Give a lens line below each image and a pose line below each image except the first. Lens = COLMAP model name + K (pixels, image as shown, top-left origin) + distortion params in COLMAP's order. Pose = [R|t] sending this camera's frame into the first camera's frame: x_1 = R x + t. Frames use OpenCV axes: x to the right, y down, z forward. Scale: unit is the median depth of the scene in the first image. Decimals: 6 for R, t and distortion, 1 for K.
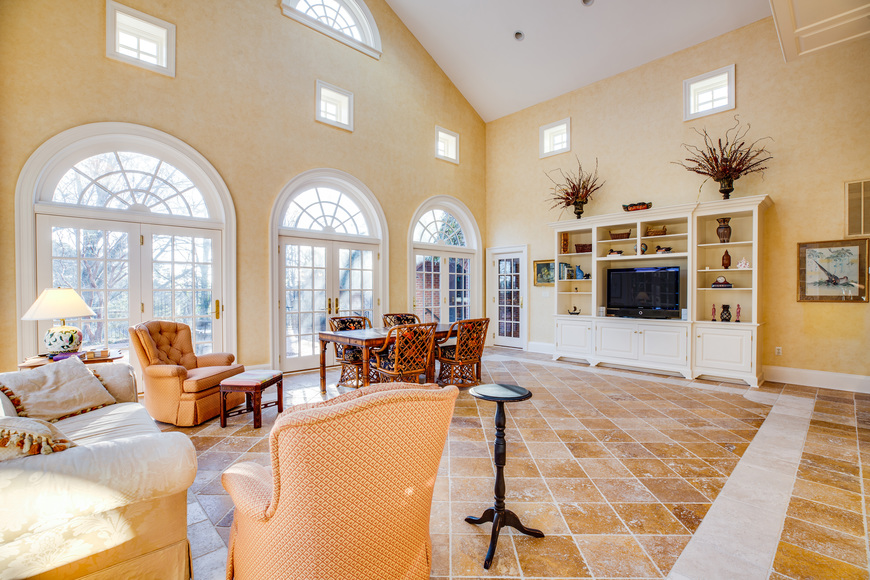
lens RADIAL K [[398.5, 0, 436.1], [0, 398.5, 297.0], [0, 0, 1]] dist [-0.044686, 0.014866]
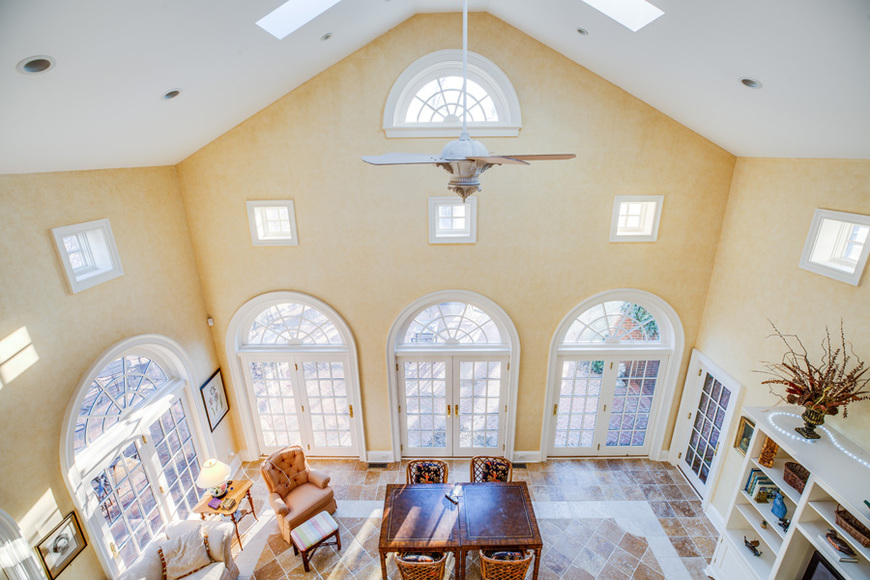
lens RADIAL K [[398.5, 0, 436.1], [0, 398.5, 297.0], [0, 0, 1]] dist [-0.044686, 0.014866]
pose [[0.710769, 0.228979, -0.665114, 0.338981], [0.002577, 0.944681, 0.327980, -0.610163], [0.703421, -0.234832, 0.670860, 0.343200]]
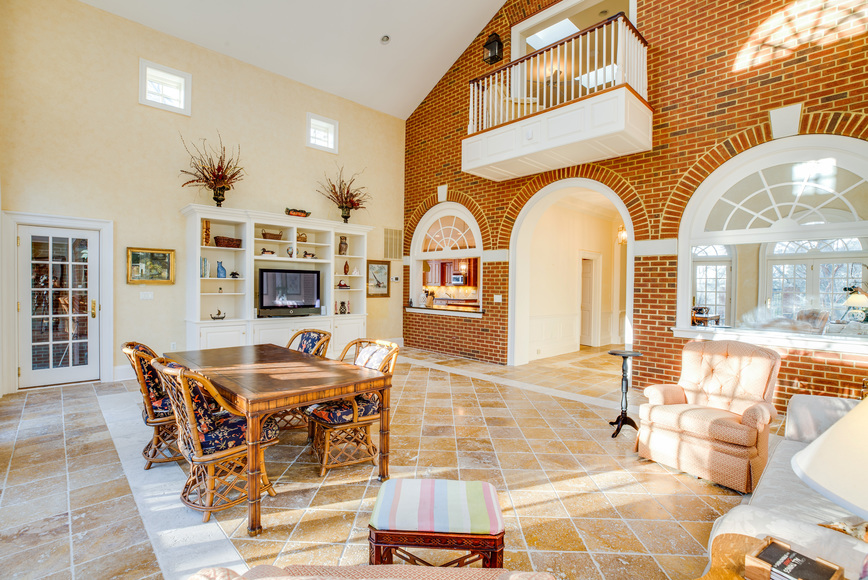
lens RADIAL K [[406.7, 0, 421.7], [0, 406.7, 291.2], [0, 0, 1]] dist [-0.036124, 0.000311]
pose [[0.015724, -0.013545, 0.999785, -0.555753], [0.004577, 0.999899, 0.013475, -0.028164], [-0.999866, 0.004364, 0.015784, 0.607964]]
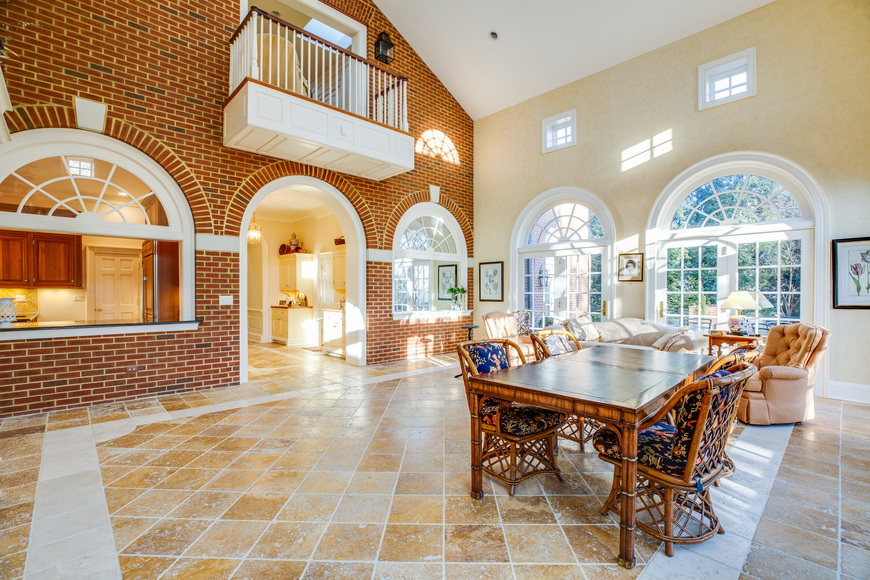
lens RADIAL K [[398.5, 0, 436.1], [0, 398.5, 297.0], [0, 0, 1]] dist [-0.044686, 0.014866]
pose [[-0.999998, 0.000866, -0.002025, 0.132723], [0.000805, 0.999557, 0.029747, -0.022677], [0.002050, 0.029746, -0.999555, 1.244175]]
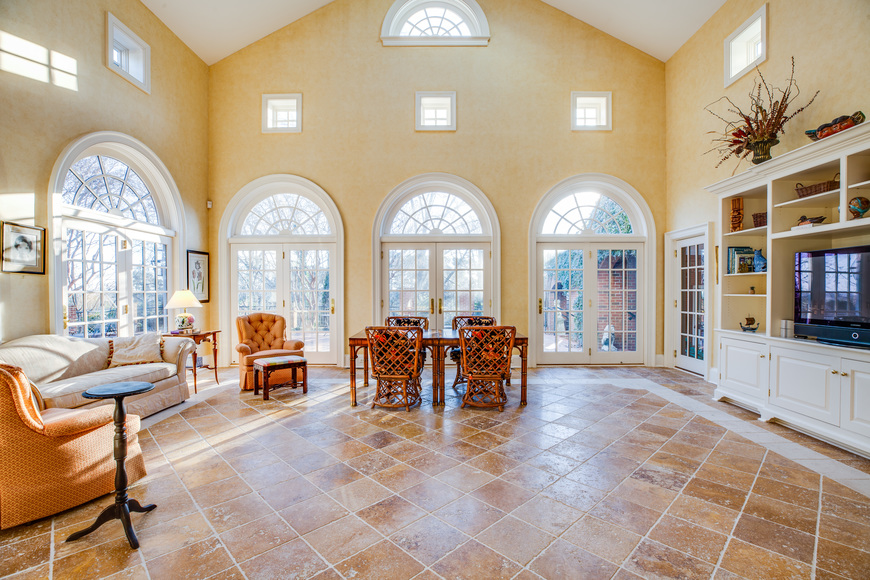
lens RADIAL K [[398.5, 0, 436.1], [0, 398.5, 297.0], [0, 0, 1]] dist [-0.044686, 0.014866]
pose [[0.717422, 0.010796, -0.696555, 0.461909], [-0.010286, 0.999935, 0.004903, -0.006056], [0.696563, 0.003647, 0.717486, 0.264050]]
